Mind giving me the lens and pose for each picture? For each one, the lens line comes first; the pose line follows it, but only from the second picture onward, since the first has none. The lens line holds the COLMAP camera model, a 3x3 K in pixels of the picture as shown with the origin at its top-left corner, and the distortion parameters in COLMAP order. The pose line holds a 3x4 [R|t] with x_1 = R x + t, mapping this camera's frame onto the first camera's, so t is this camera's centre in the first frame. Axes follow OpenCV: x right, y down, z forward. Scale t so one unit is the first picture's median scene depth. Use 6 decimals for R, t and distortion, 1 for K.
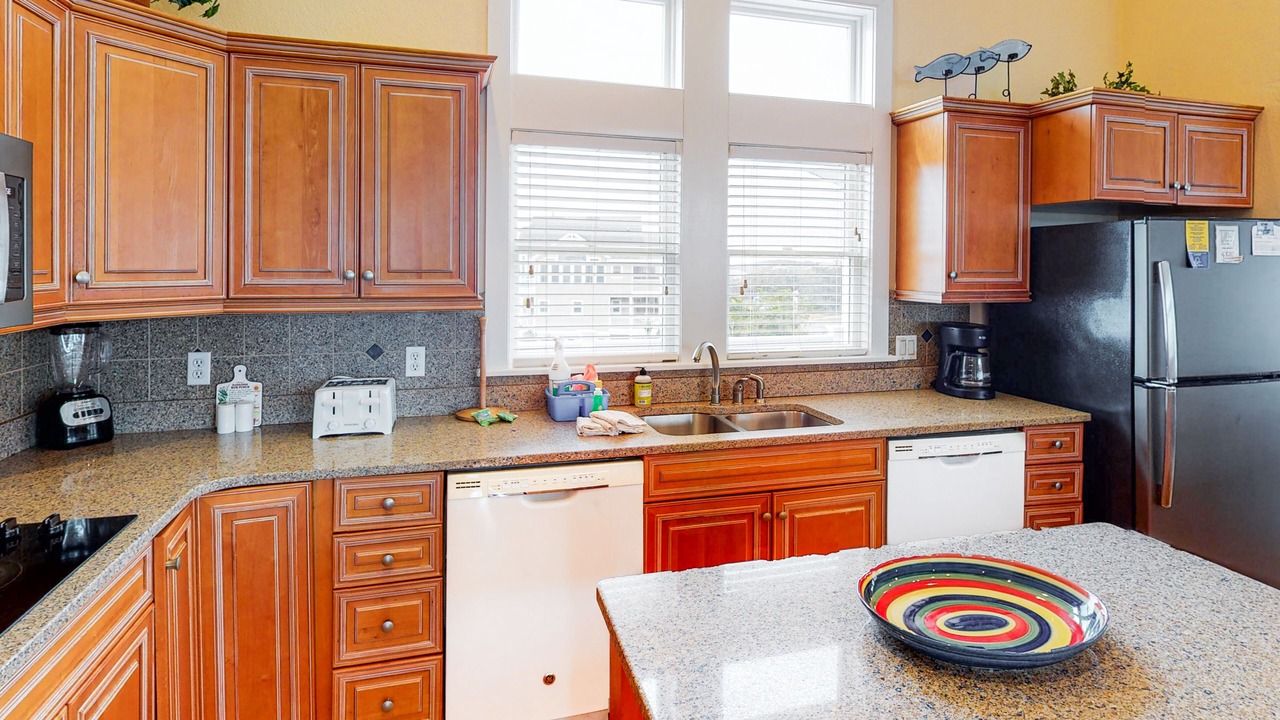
lens RADIAL K [[686.4, 0, 645.4], [0, 686.4, 269.1], [0, 0, 1]] dist [0.003327, 0.000064]
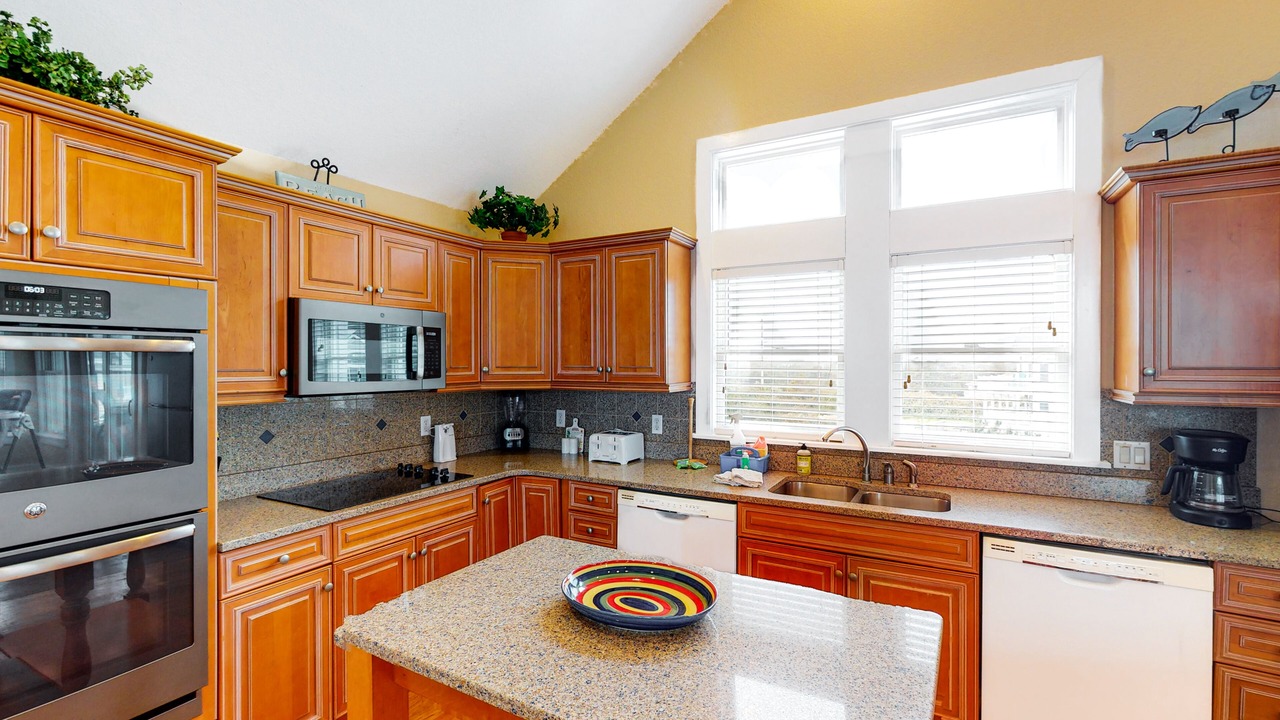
lens RADIAL K [[559.8, 0, 640.9], [0, 559.8, 363.8], [0, 0, 1]] dist [-0.000644, 0.000163]
pose [[0.698470, -0.004778, -0.715623, 0.576484], [-0.000355, 0.999975, -0.007024, 0.004099], [0.715639, 0.005160, 0.698451, 0.071349]]
